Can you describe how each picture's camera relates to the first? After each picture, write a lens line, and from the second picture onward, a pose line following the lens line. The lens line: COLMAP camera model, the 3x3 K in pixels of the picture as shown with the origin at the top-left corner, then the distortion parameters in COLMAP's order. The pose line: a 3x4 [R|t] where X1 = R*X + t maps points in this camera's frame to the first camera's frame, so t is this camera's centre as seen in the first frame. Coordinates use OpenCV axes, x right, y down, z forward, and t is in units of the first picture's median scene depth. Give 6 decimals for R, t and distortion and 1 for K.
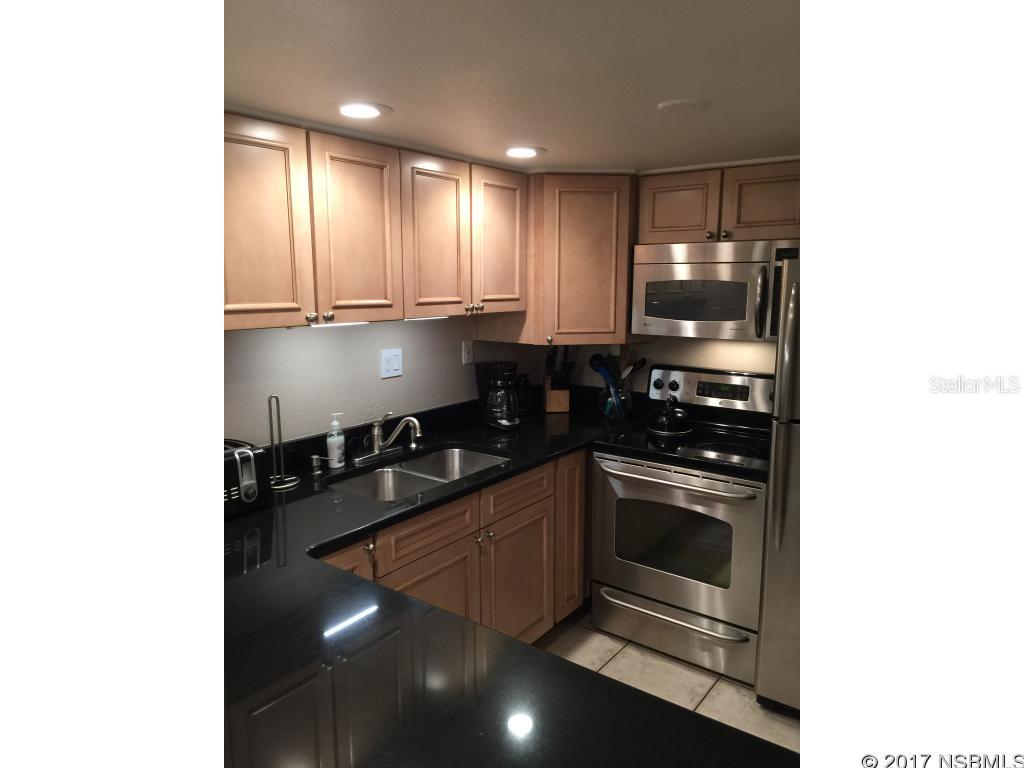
lens RADIAL K [[659.9, 0, 505.1], [0, 659.9, 379.4], [0, 0, 1]] dist [0.069080, -0.100413]
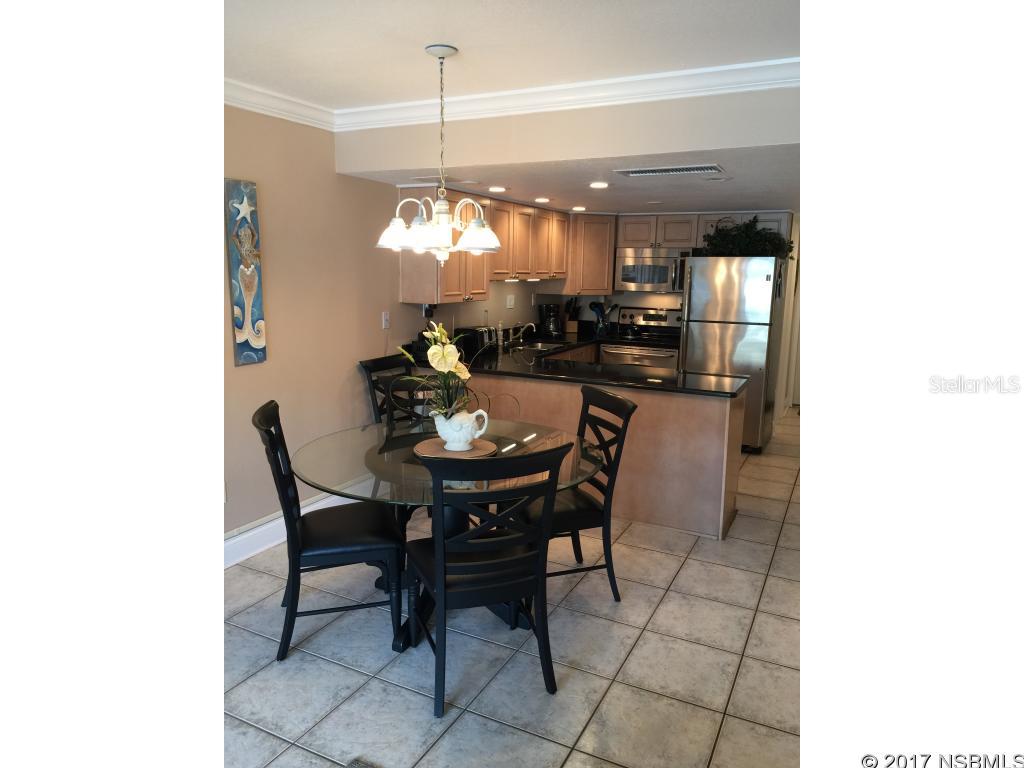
lens RADIAL K [[659.9, 0, 505.1], [0, 659.9, 379.4], [0, 0, 1]] dist [0.069080, -0.100413]
pose [[0.985120, -0.012245, 0.171431, -0.543979], [0.009356, 0.999800, 0.017652, 0.183285], [-0.171612, -0.015785, 0.985038, -1.074886]]
